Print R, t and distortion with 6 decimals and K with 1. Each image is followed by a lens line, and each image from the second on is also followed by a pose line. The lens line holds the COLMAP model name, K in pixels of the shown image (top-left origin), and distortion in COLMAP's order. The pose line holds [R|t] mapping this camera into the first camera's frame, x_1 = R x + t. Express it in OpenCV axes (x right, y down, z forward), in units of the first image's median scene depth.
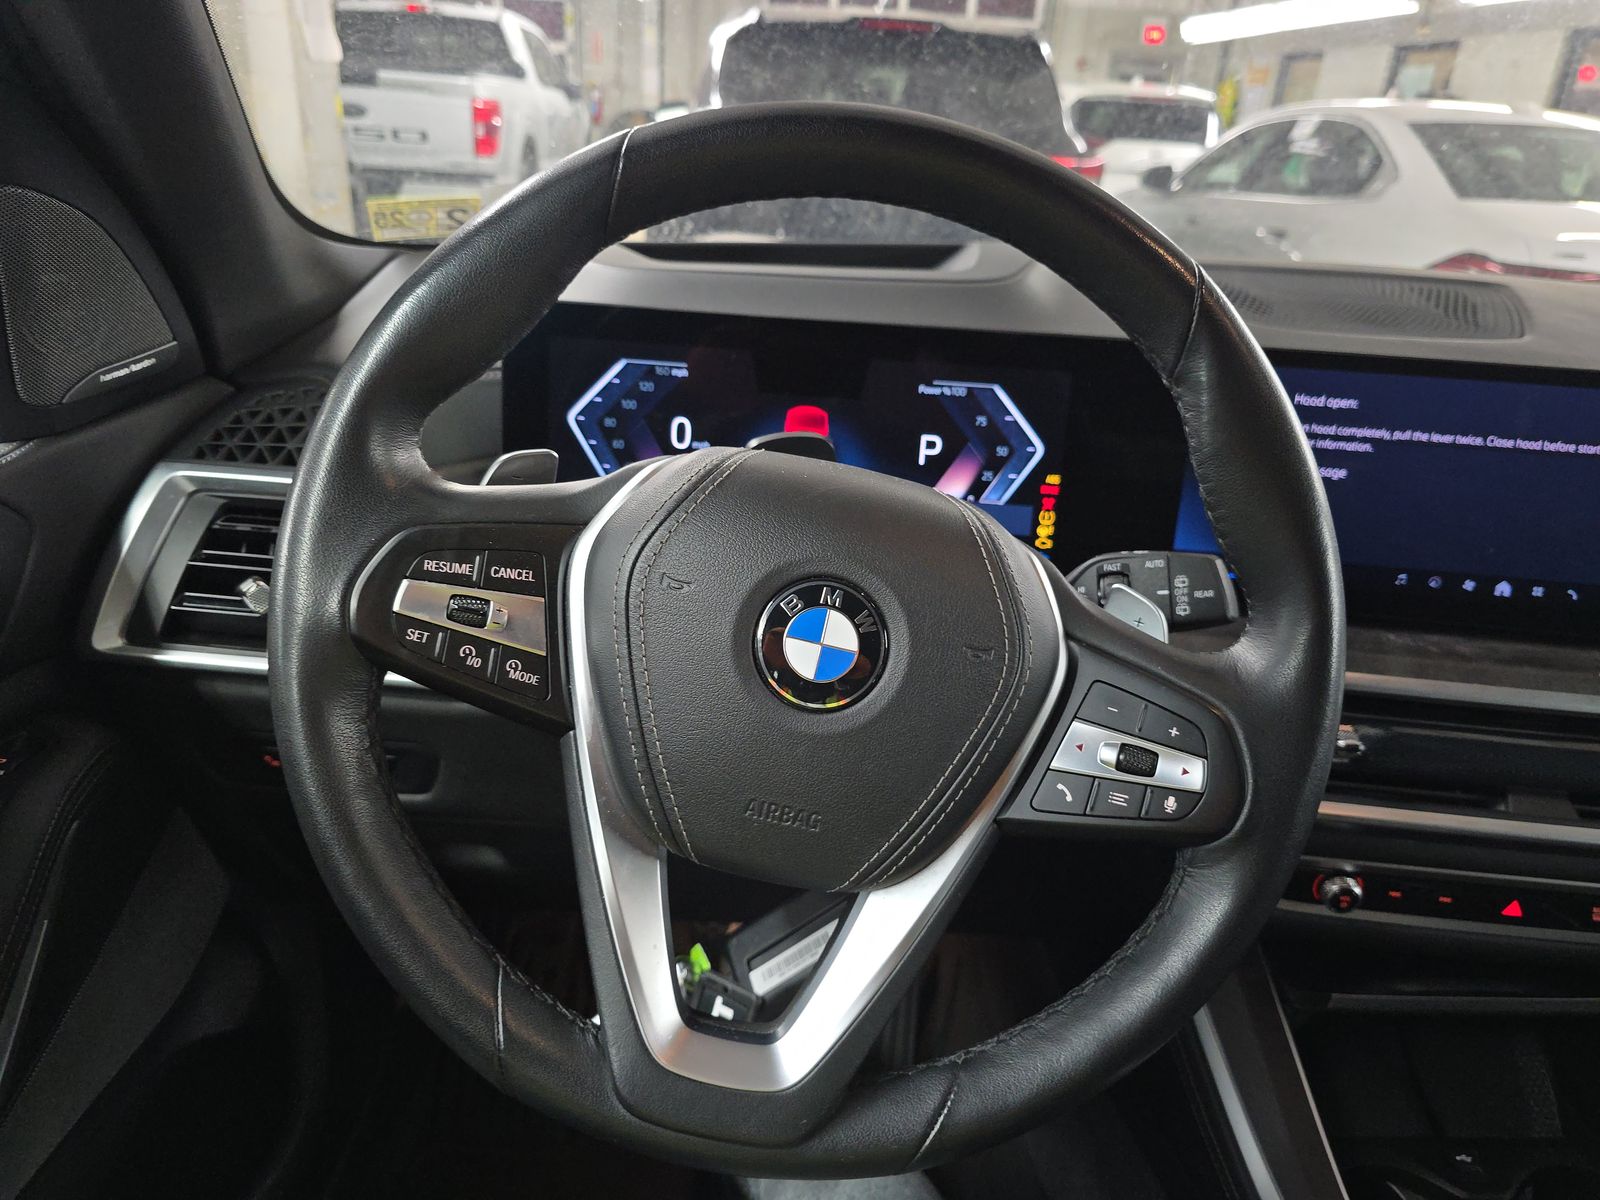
lens RADIAL K [[1096.3, 0, 800.7], [0, 1096.3, 651.7], [0, 0, 1]] dist [0.022658, -0.027586]
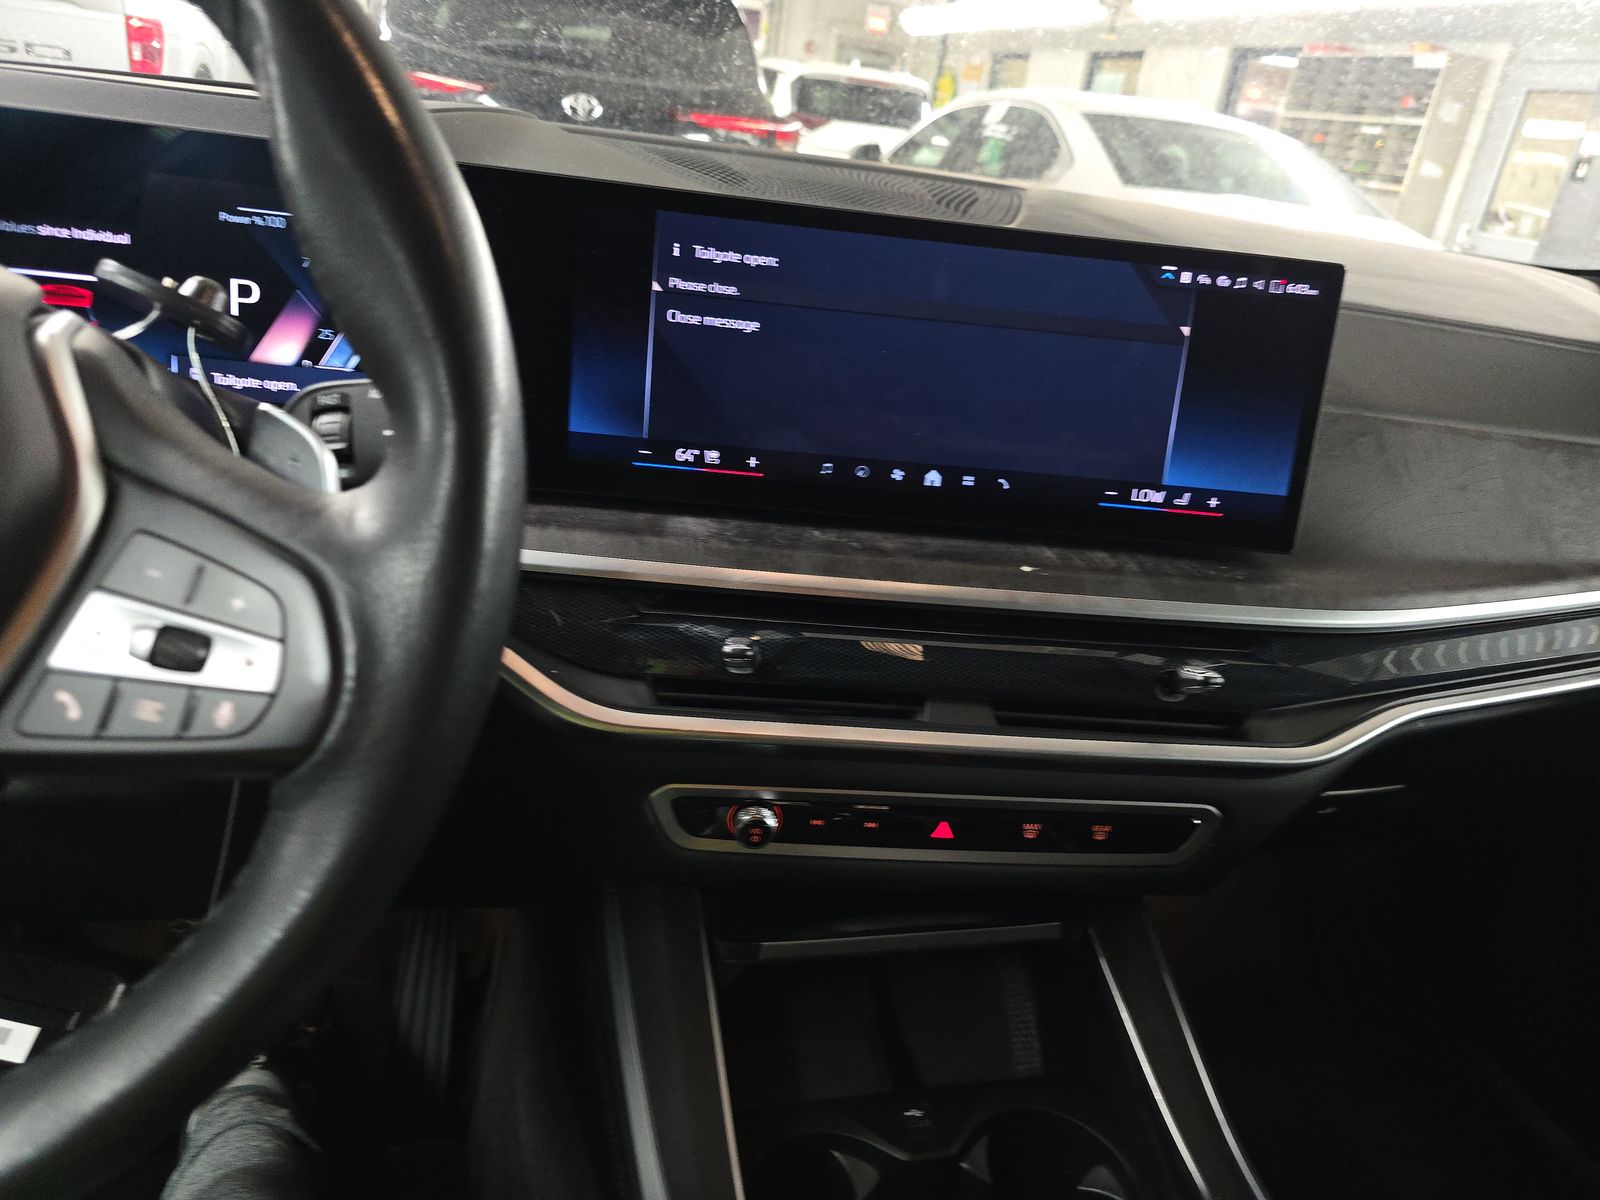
lens RADIAL K [[1067.2, 0, 796.9], [0, 1067.2, 630.8], [0, 0, 1]] dist [0.100895, -0.105986]
pose [[0.976963, -0.027846, 0.211585, 0.330476], [0.026409, 0.999605, 0.009617, 0.055484], [-0.211769, -0.003808, 0.977312, 0.158835]]
